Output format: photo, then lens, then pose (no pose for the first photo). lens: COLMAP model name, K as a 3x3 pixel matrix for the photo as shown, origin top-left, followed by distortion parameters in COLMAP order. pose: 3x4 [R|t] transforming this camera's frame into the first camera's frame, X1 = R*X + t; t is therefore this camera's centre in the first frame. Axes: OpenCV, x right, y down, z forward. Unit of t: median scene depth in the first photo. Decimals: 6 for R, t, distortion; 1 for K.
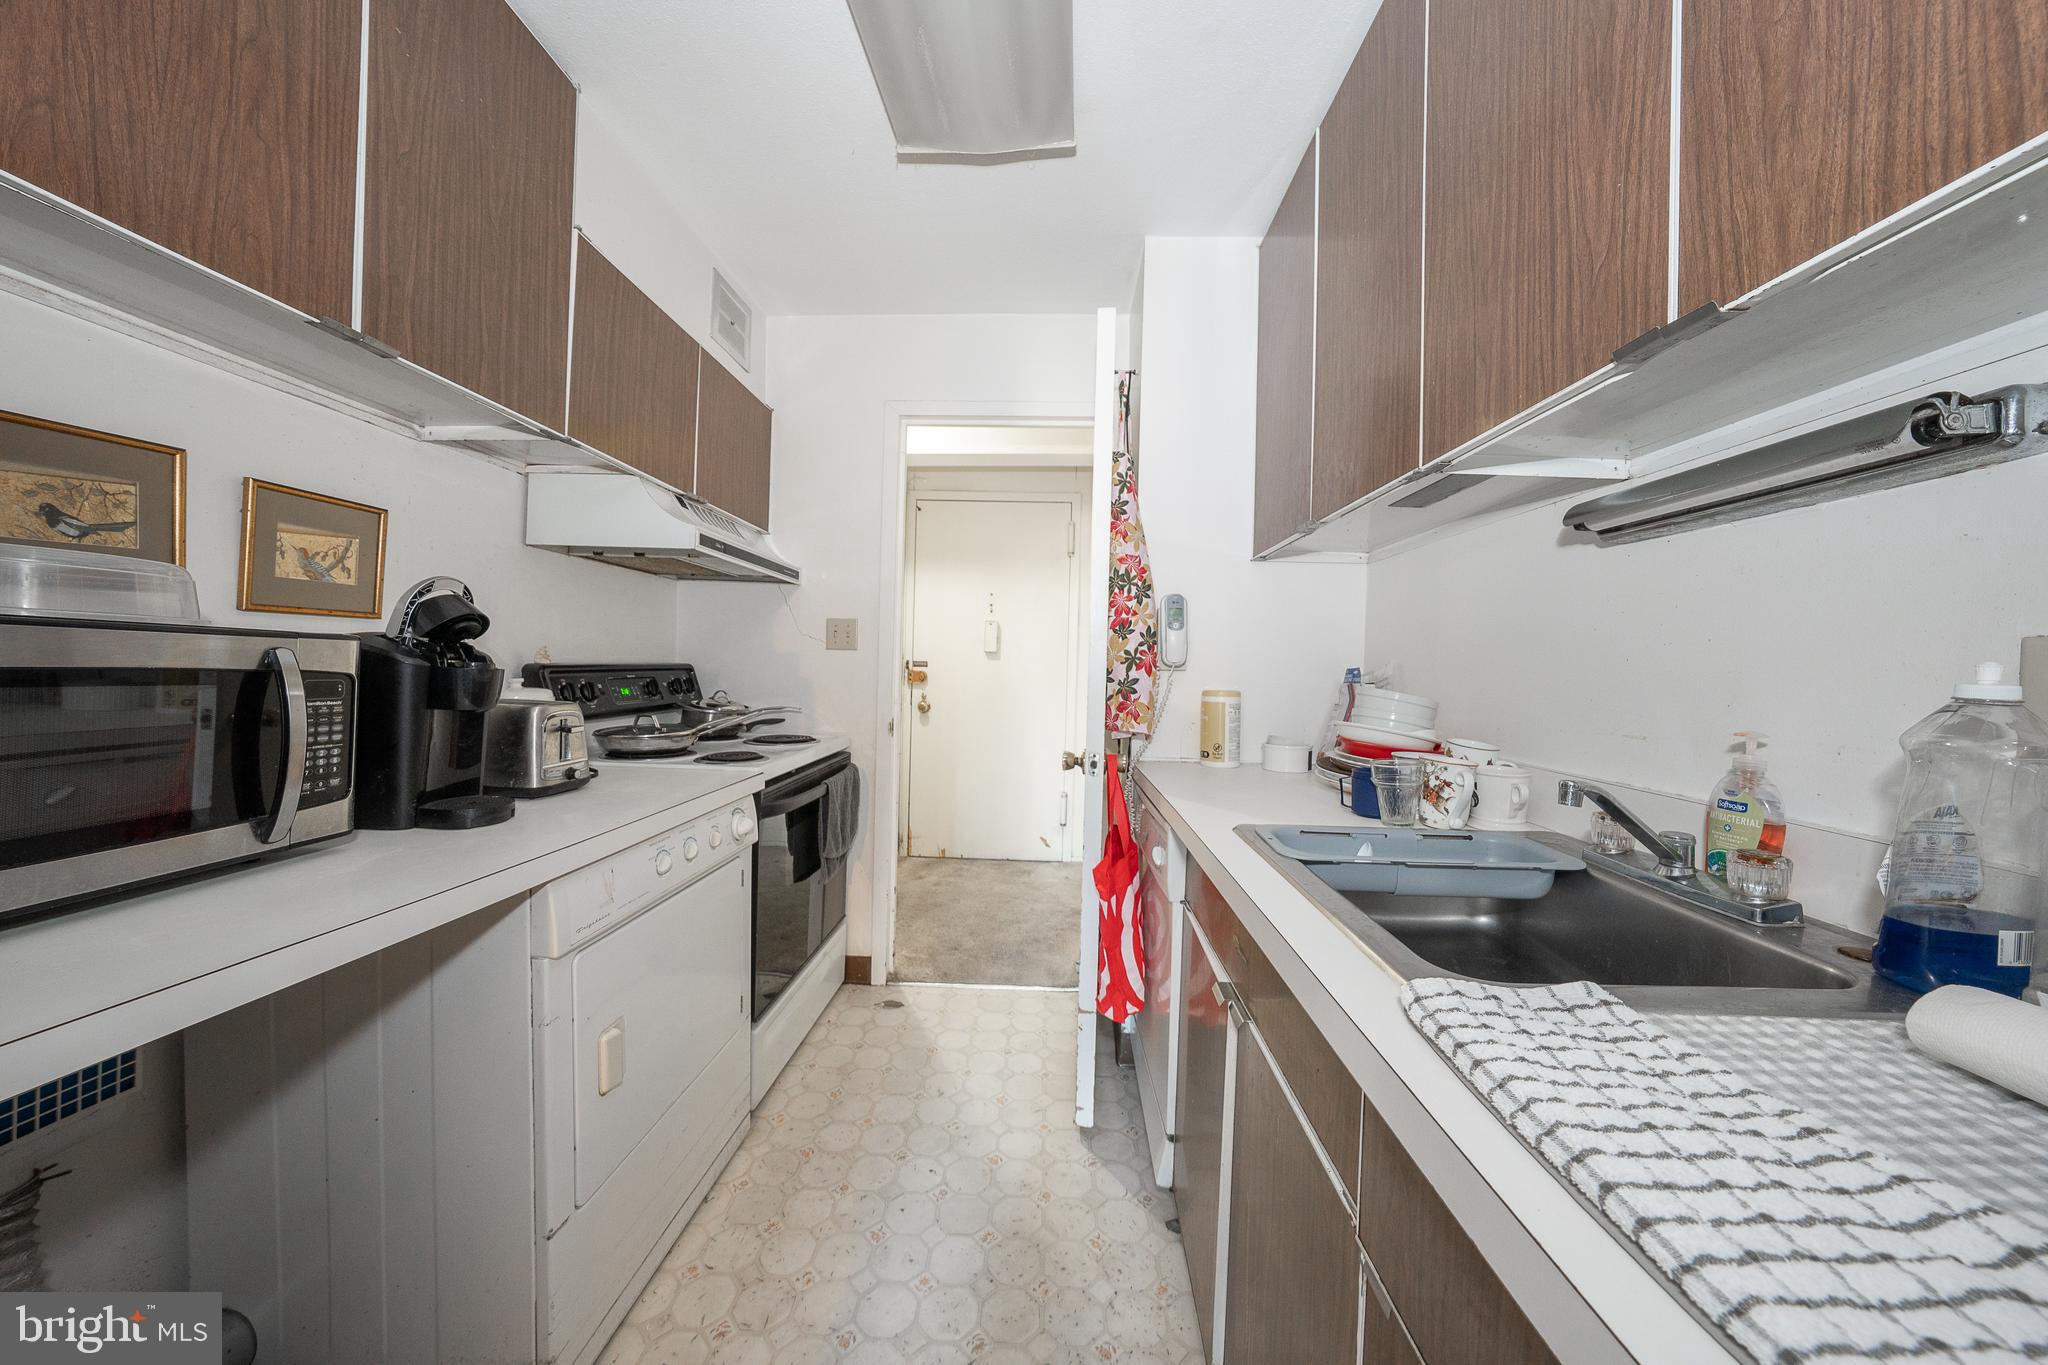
lens RADIAL K [[719.1, 0, 1030.8], [0, 719.1, 667.1], [0, 0, 1]] dist [-0.020443, 0.005299]
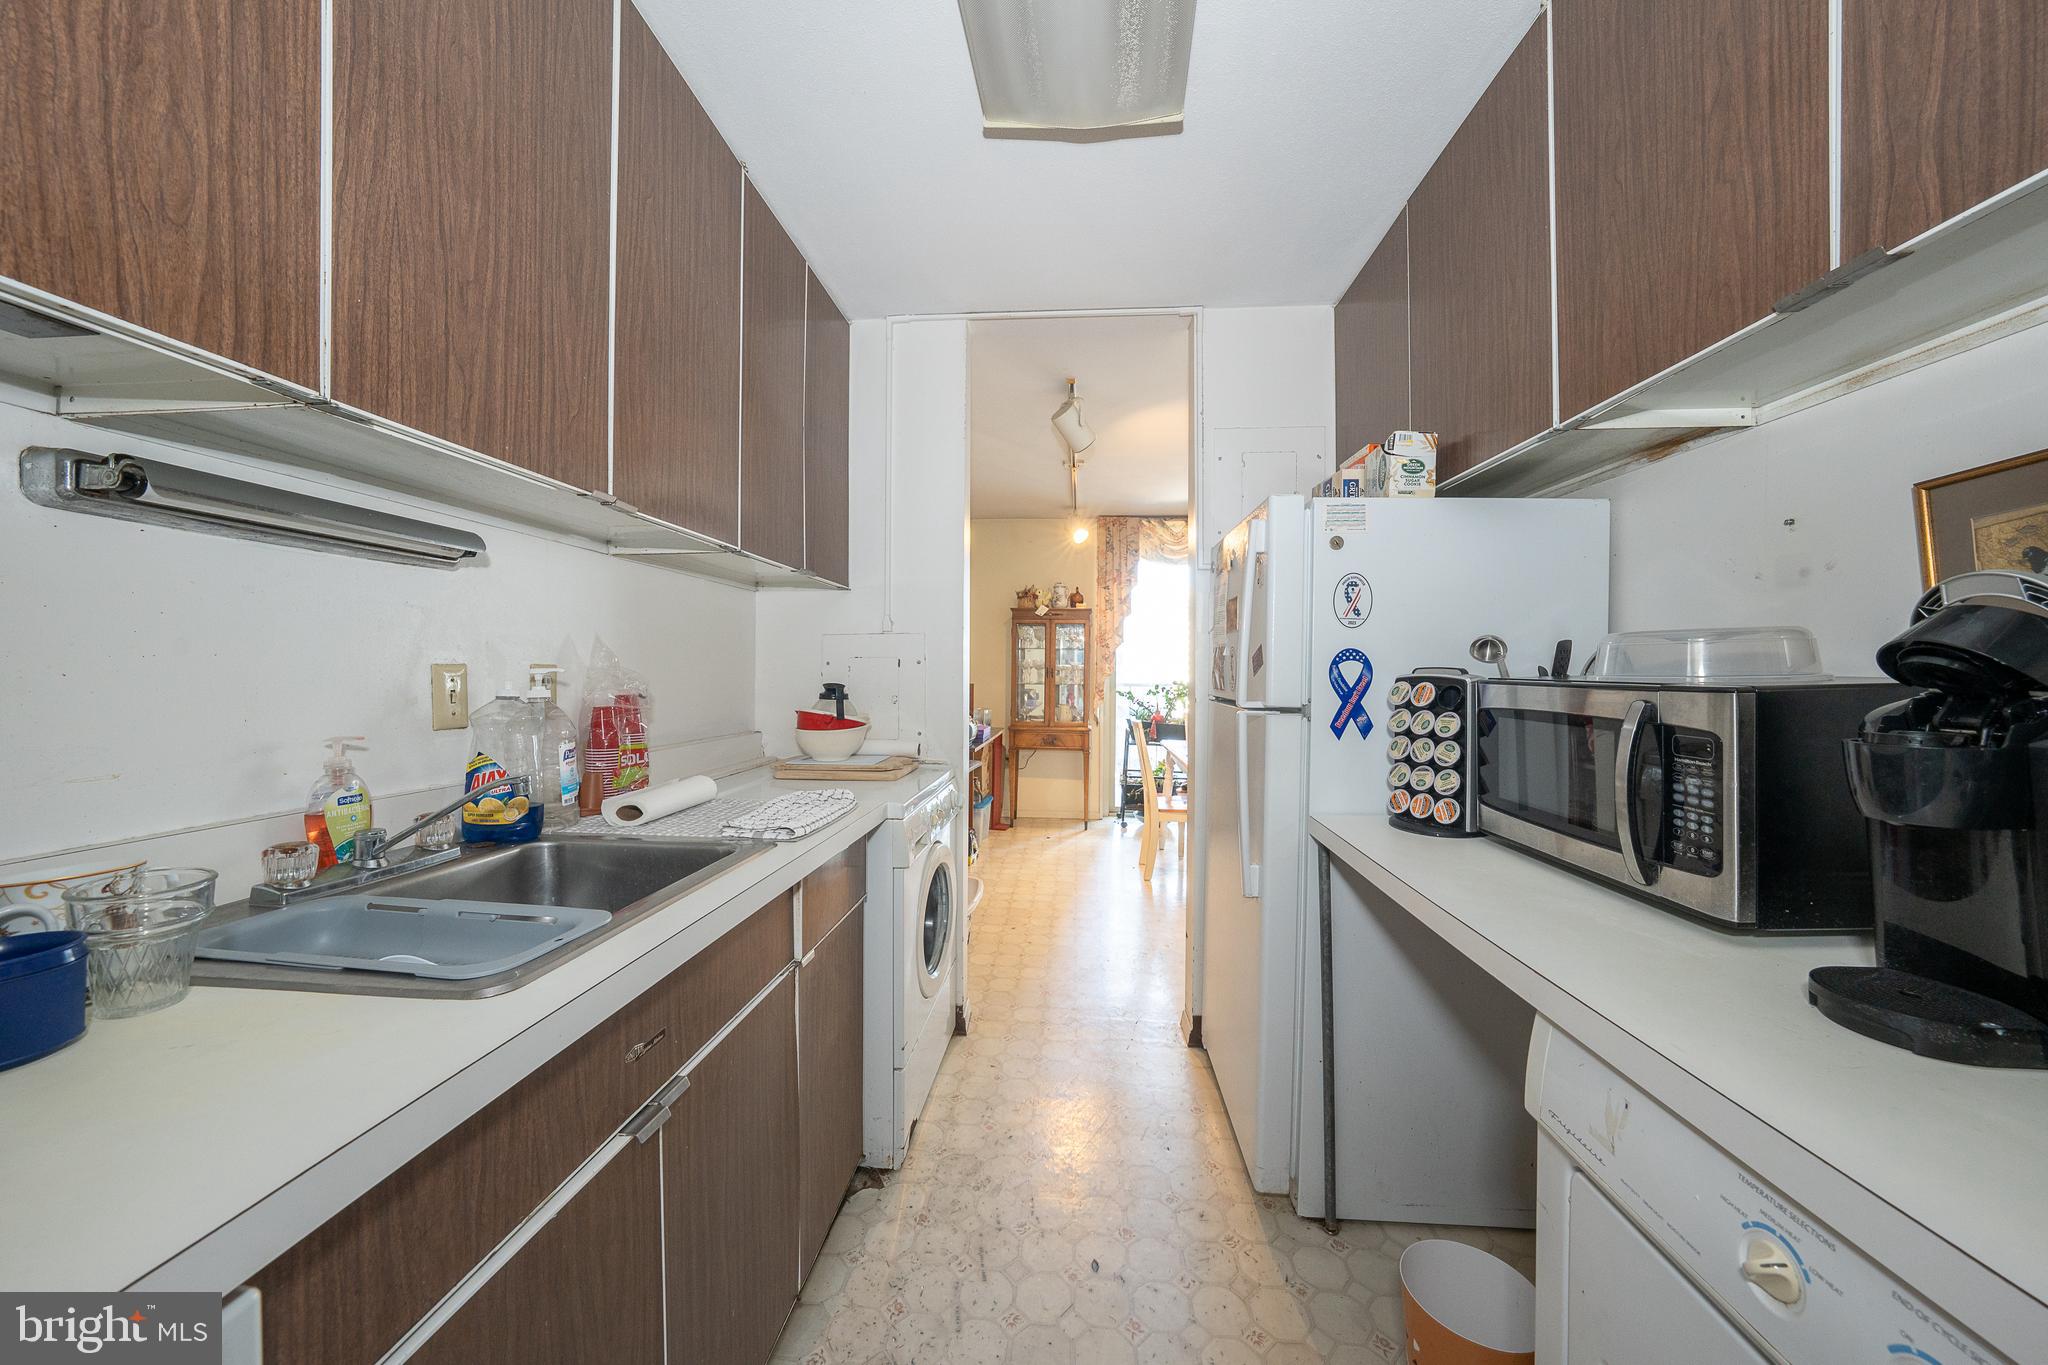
lens RADIAL K [[719.1, 0, 1024.6], [0, 719.1, 672.5], [0, 0, 1]] dist [-0.020443, 0.005299]
pose [[-0.998887, -0.025703, 0.039540, -0.168091], [-0.025712, 0.999669, 0.000285, -0.042259], [-0.039535, -0.000732, -0.999218, 1.930406]]
